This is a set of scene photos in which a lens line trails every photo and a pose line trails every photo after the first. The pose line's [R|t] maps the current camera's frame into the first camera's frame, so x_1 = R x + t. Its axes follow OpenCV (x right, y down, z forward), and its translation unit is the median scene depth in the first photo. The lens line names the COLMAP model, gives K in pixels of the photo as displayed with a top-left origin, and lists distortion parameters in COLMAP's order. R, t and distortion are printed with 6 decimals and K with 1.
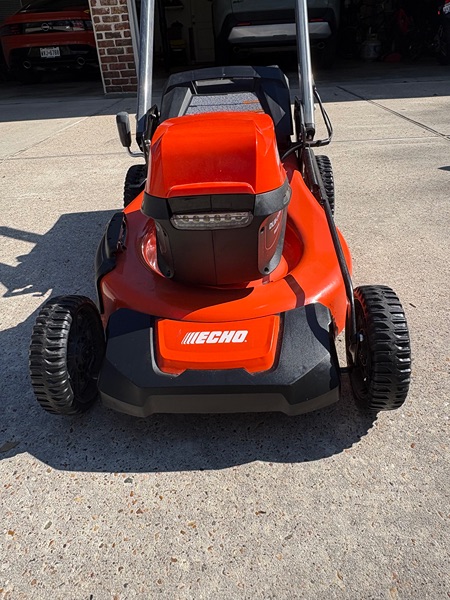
lens RADIAL K [[433.7, 0, 223.5], [0, 433.7, 298.4], [0, 0, 1]] dist [-0.009245, -0.006679]
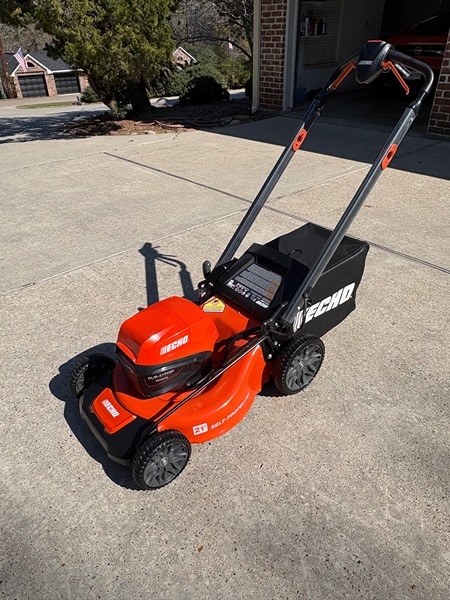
lens RADIAL K [[433.7, 0, 223.6], [0, 433.7, 301.2], [0, 0, 1]] dist [-0.009245, -0.006679]
pose [[0.657723, 0.432734, -0.616556, 1.537078], [-0.379573, 0.897402, 0.224931, -1.155949], [0.650634, 0.086086, 0.754496, -0.384120]]
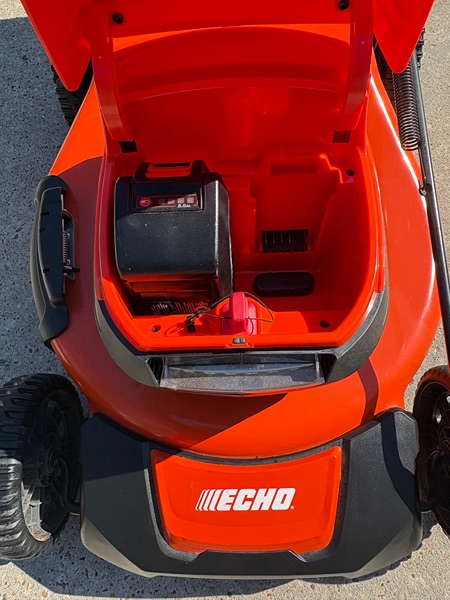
lens RADIAL K [[433.7, 0, 226.0], [0, 433.7, 299.5], [0, 0, 1]] dist [-0.009245, -0.006679]
pose [[0.998713, -0.043849, 0.025494, -0.053096], [0.022082, 0.828376, 0.559737, -0.533935], [-0.045662, -0.558454, 0.828278, 0.624223]]
